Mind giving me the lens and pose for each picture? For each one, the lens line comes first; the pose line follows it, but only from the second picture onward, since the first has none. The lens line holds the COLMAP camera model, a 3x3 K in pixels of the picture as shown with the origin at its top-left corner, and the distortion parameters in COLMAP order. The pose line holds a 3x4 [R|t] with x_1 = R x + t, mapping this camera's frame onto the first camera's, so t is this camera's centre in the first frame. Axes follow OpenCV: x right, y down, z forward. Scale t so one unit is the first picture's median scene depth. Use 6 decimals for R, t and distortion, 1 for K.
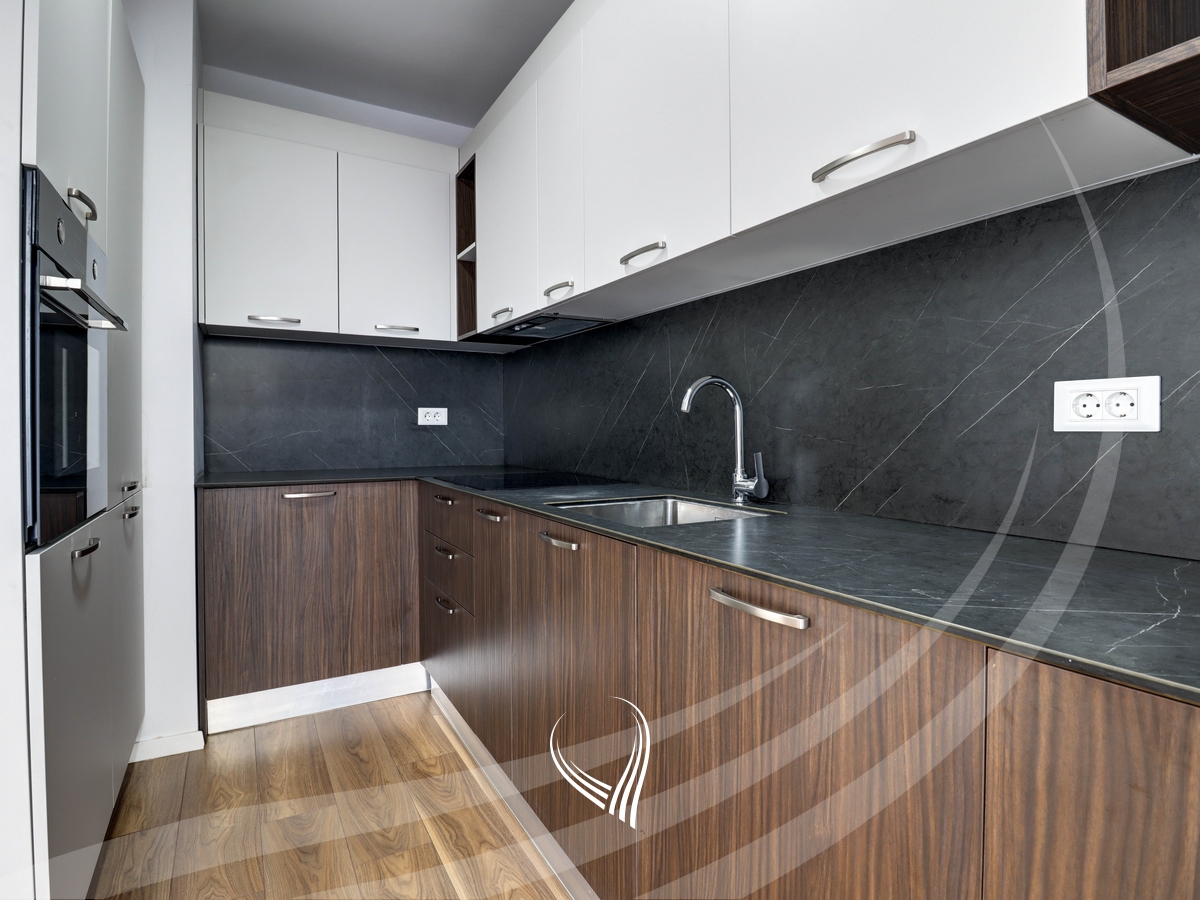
lens RADIAL K [[629.6, 0, 608.2], [0, 629.6, 437.6], [0, 0, 1]] dist [0.002038, -0.015398]
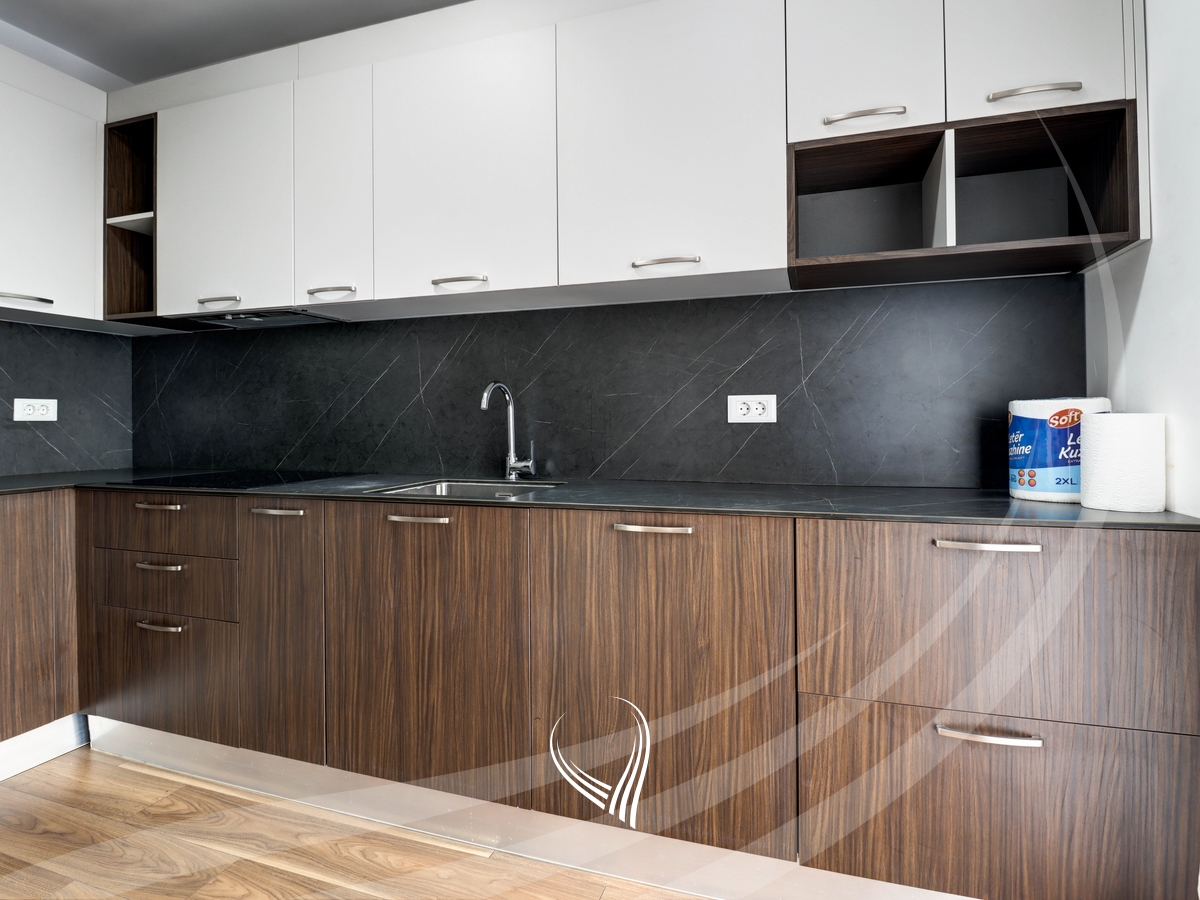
lens RADIAL K [[621.3, 0, 598.3], [0, 621.3, 416.5], [0, 0, 1]] dist [0.002534, -0.012809]
pose [[0.755642, 0.000378, 0.654985, -0.519117], [0.015720, 0.999701, -0.018712, 0.000317], [-0.654796, 0.024436, 0.755410, -0.084936]]
